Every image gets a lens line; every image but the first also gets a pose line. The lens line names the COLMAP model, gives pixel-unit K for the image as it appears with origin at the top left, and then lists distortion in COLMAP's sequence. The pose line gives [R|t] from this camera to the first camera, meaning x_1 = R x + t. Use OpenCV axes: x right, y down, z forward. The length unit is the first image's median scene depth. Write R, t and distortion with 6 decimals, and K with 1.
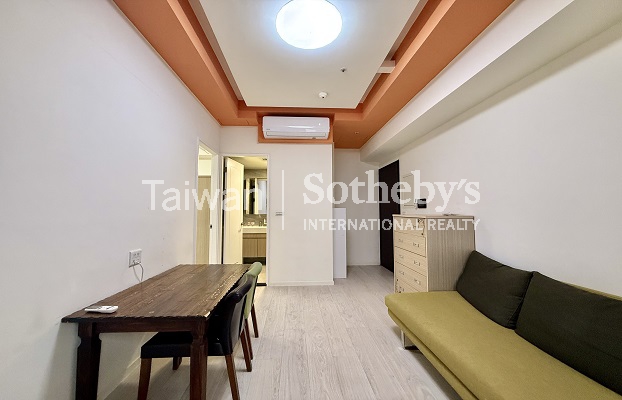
lens RADIAL K [[246.1, 0, 311.0], [0, 246.1, 200.0], [0, 0, 1]] dist [-0.000044, -0.000024]
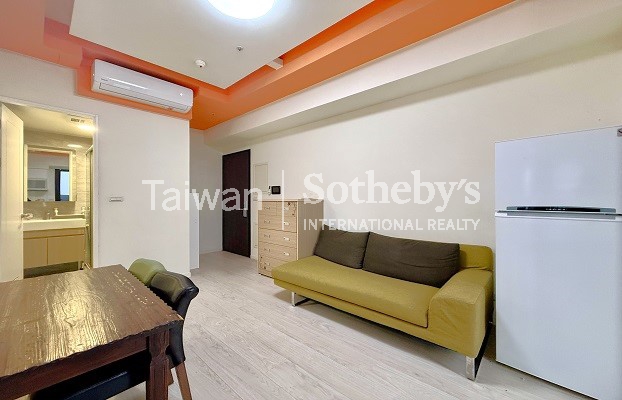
lens RADIAL K [[245.5, 0, 308.1], [0, 245.5, 204.4], [0, 0, 1]] dist [-0.001262, -0.000237]
pose [[0.716307, -0.015725, 0.697608, -0.261868], [-0.028771, 0.998230, 0.052044, 0.017946], [-0.697192, -0.057350, 0.714587, 0.063320]]
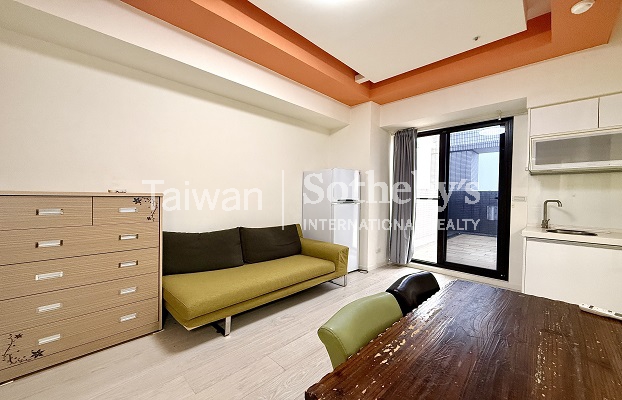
lens RADIAL K [[245.5, 0, 308.1], [0, 245.5, 204.4], [0, 0, 1]] dist [-0.001262, -0.000237]
pose [[-0.660302, -0.037207, 0.750078, -0.314881], [-0.047404, 0.998845, 0.007816, 0.053098], [-0.749502, -0.030396, -0.661304, 0.875701]]
